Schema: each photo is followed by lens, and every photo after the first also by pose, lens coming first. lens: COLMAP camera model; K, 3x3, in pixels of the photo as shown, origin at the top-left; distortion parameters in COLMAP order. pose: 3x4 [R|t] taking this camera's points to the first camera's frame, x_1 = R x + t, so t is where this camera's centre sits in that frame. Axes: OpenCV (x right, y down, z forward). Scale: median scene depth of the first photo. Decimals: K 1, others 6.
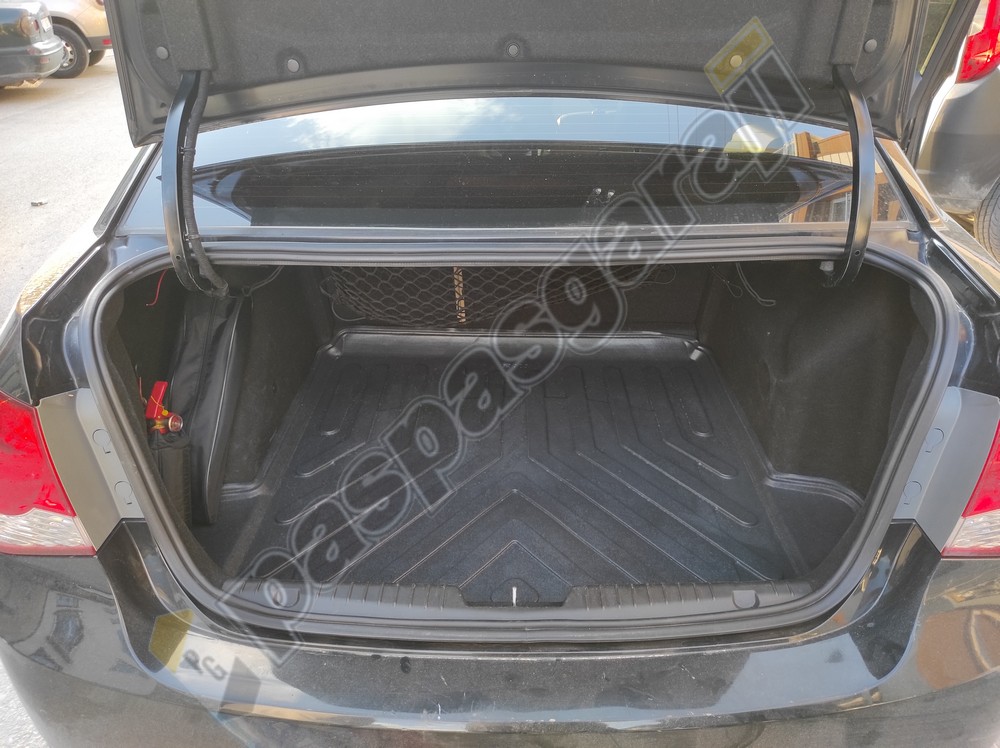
lens RADIAL K [[726.0, 0, 500.0], [0, 726.0, 374.0], [0, 0, 1]] dist [0.055021, -0.073012]
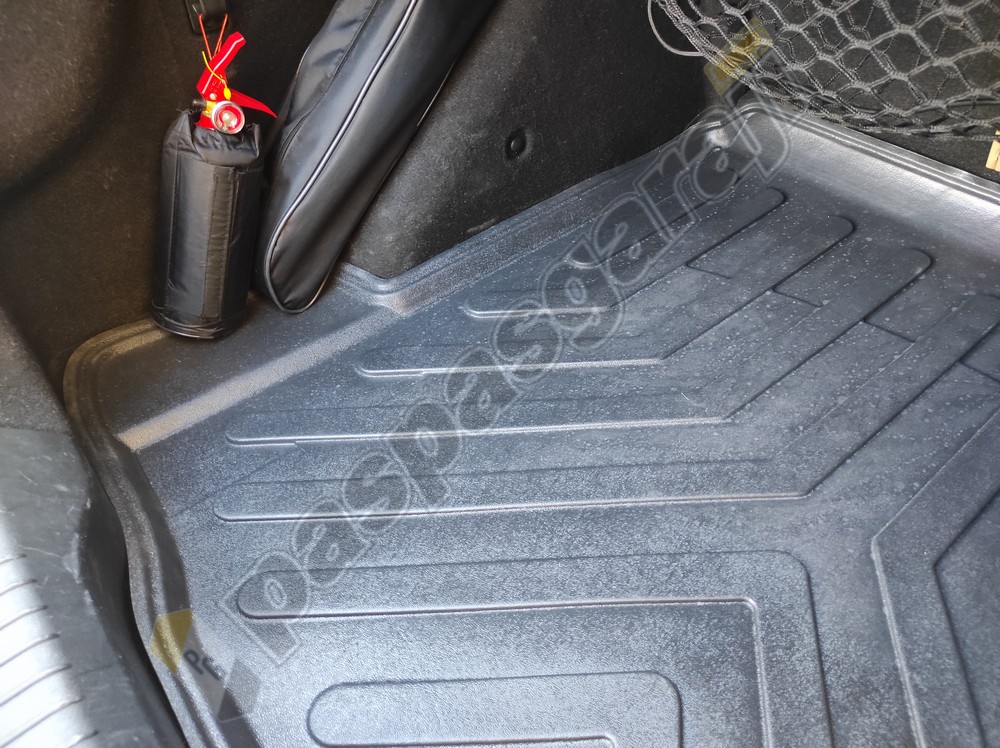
lens RADIAL K [[726.0, 0, 500.0], [0, 726.0, 374.0], [0, 0, 1]] dist [0.055021, -0.073012]
pose [[0.661721, 0.501259, -0.557553, 0.079645], [-0.336785, 0.863130, 0.376276, -0.036257], [0.669852, -0.061214, 0.739967, 0.591658]]
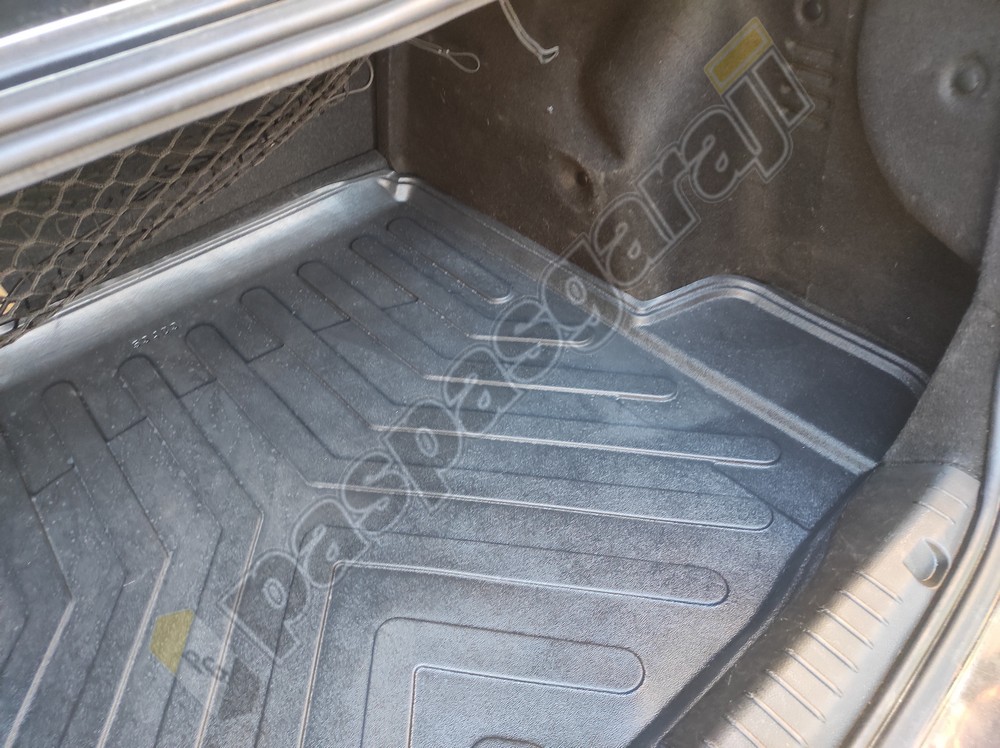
lens RADIAL K [[726.0, 0, 500.0], [0, 726.0, 374.0], [0, 0, 1]] dist [0.055021, -0.073012]
pose [[0.755812, -0.499327, 0.423580, -0.041818], [0.397463, 0.863944, 0.309230, -0.068140], [-0.520357, -0.065362, 0.851444, 0.460308]]
